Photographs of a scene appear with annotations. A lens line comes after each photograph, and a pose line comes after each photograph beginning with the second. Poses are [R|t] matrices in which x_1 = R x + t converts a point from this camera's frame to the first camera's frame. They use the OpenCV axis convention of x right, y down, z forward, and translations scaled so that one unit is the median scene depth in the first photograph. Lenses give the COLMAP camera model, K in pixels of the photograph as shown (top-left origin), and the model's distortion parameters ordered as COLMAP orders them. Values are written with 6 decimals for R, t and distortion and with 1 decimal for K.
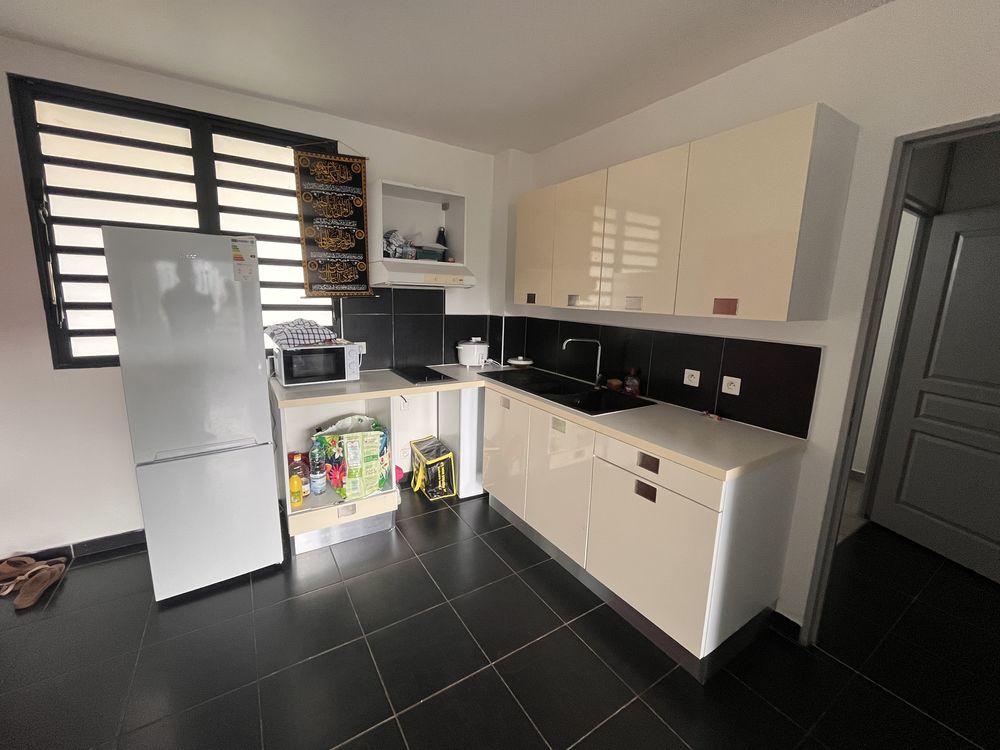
lens RADIAL K [[409.3, 0, 497.8], [0, 409.3, 371.2], [0, 0, 1]] dist [-0.002296, -0.000304]
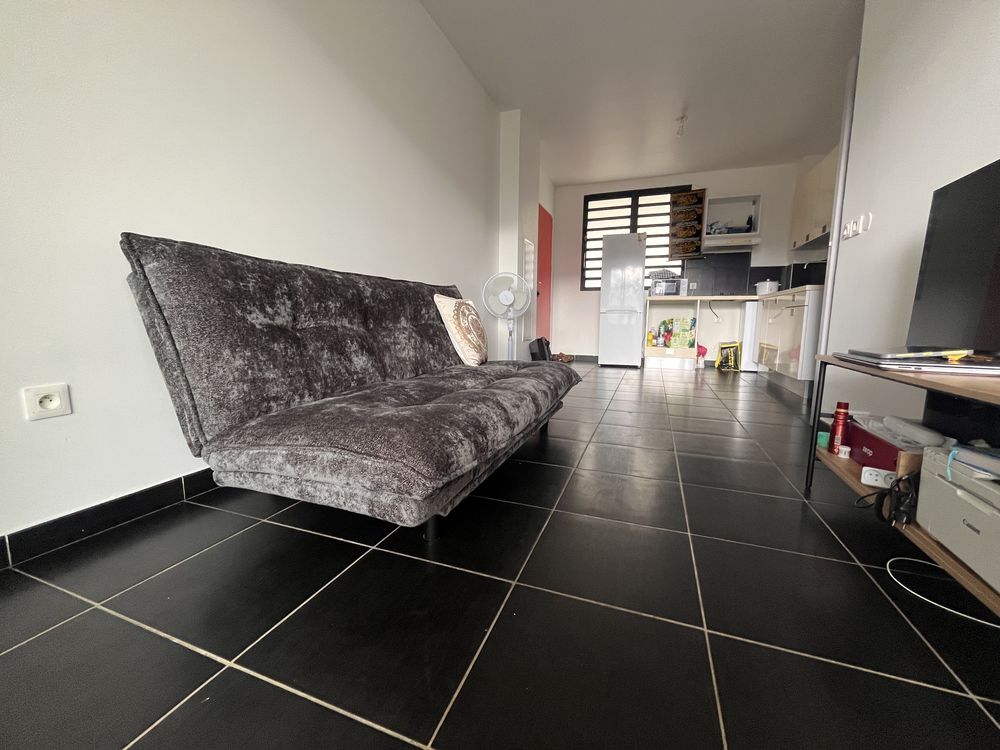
lens RADIAL K [[409.3, 0, 497.8], [0, 409.3, 371.2], [0, 0, 1]] dist [-0.002296, -0.000304]
pose [[0.598805, 0.078846, -0.797005, 0.759032], [-0.137285, 0.990518, -0.005155, 0.532588], [0.789041, 0.112503, 0.603951, -0.943841]]
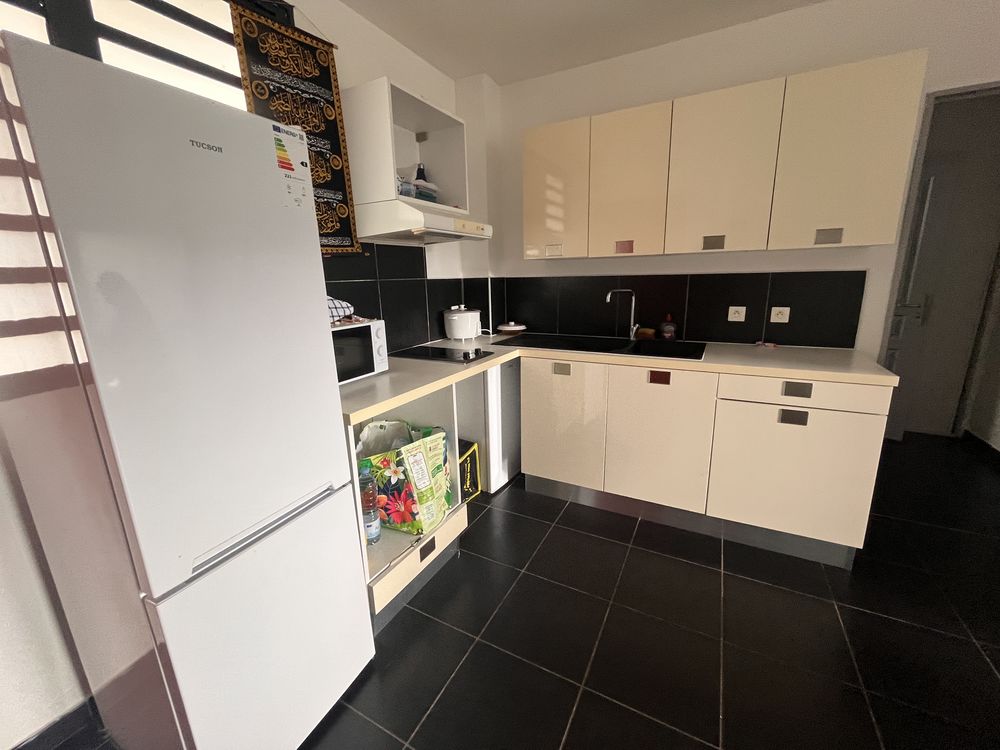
lens RADIAL K [[409.3, 0, 497.8], [0, 409.3, 371.2], [0, 0, 1]] dist [-0.002296, -0.000304]
pose [[0.873027, -0.160076, 0.460652, -0.499432], [0.138310, 0.987081, 0.080885, -0.007941], [-0.467648, -0.006902, 0.883888, 0.283549]]
